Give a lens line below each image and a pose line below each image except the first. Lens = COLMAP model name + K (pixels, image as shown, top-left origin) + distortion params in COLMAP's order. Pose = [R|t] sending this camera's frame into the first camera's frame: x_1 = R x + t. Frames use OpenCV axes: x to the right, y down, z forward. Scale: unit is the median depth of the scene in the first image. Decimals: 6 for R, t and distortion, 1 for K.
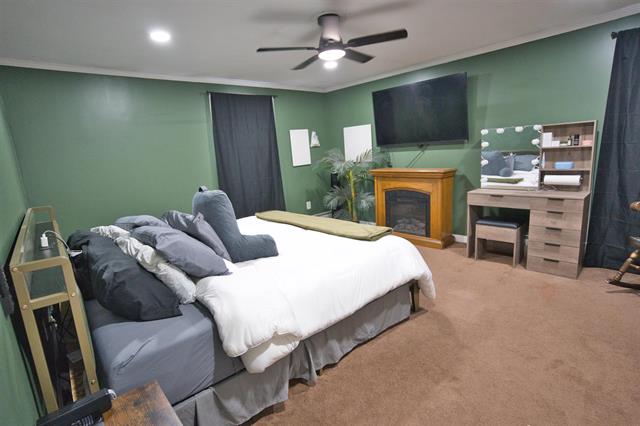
lens RADIAL K [[322.1, 0, 320.0], [0, 322.1, 213.0], [0, 0, 1]] dist [-0.073687, 0.047423]
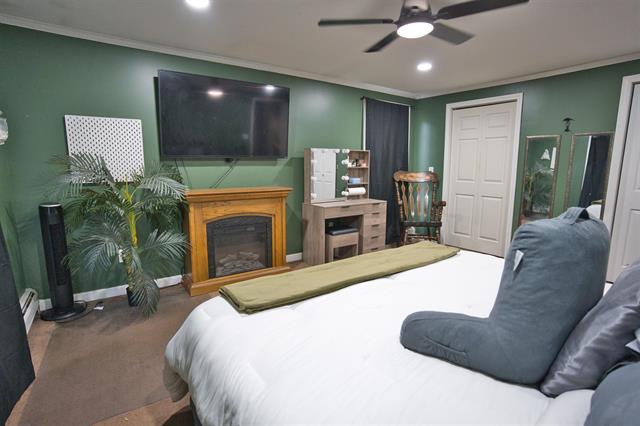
lens RADIAL K [[322.1, 0, 320.0], [0, 322.1, 213.0], [0, 0, 1]] dist [-0.073687, 0.047423]
pose [[0.112902, -0.085049, 0.989960, -0.514597], [0.179759, 0.981638, 0.063833, -0.103943], [-0.977210, 0.170747, 0.126117, 0.795883]]
